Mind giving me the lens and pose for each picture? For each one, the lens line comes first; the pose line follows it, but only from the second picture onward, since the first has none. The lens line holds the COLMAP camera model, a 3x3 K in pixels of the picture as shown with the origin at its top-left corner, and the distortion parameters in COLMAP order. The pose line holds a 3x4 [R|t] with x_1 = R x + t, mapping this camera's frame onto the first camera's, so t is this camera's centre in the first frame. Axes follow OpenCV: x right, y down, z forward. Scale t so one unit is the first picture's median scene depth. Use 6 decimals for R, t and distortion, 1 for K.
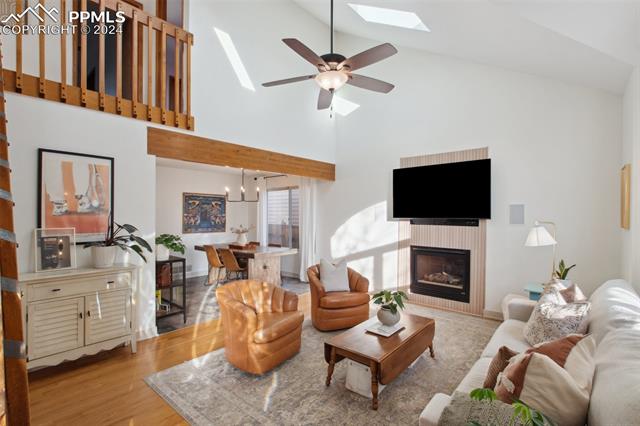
lens RADIAL K [[306.1, 0, 317.2], [0, 306.1, 214.3], [0, 0, 1]] dist [0.003181, -0.016580]
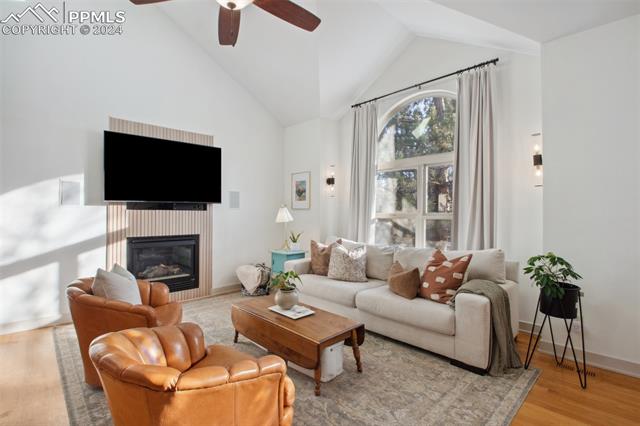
lens RADIAL K [[289.5, 0, 320.0], [0, 289.5, 213.0], [0, 0, 1]] dist [-0.051465, 0.000054]
pose [[0.064631, 0.001737, 0.997908, -0.422615], [-0.002067, 0.999997, -0.001607, 0.049575], [-0.997907, -0.001958, 0.064635, 0.565930]]
